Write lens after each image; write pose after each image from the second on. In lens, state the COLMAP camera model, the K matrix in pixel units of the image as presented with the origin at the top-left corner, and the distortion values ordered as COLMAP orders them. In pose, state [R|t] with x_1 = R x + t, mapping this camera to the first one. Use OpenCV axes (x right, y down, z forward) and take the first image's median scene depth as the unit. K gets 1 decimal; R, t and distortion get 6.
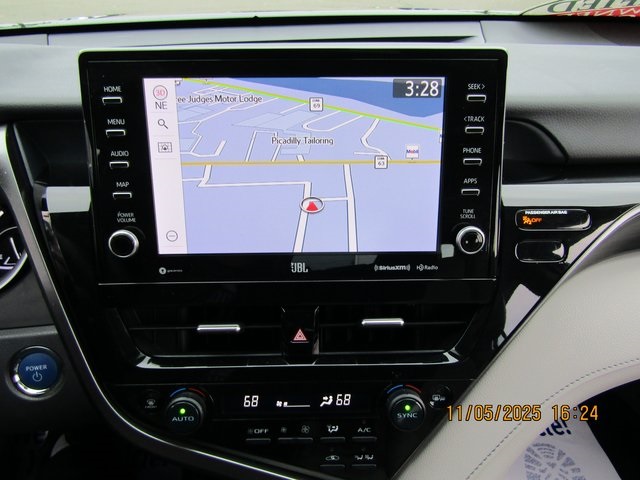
lens RADIAL K [[440.2, 0, 320.0], [0, 440.2, 240.0], [0, 0, 1]] dist [-0.029707, -0.005253]
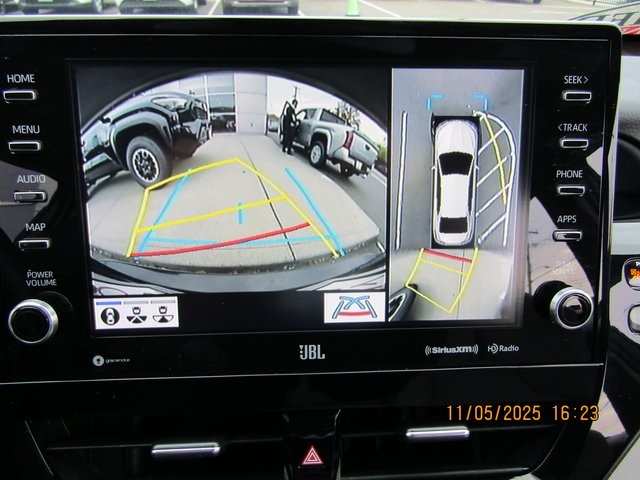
lens RADIAL K [[440.2, 0, 320.0], [0, 440.2, 240.0], [0, 0, 1]] dist [-0.029707, -0.005253]
pose [[0.999998, -0.001814, 0.000242, -0.034910], [0.001826, 0.997788, -0.066448, -0.060307], [-0.000121, 0.066449, 0.997790, 0.341914]]
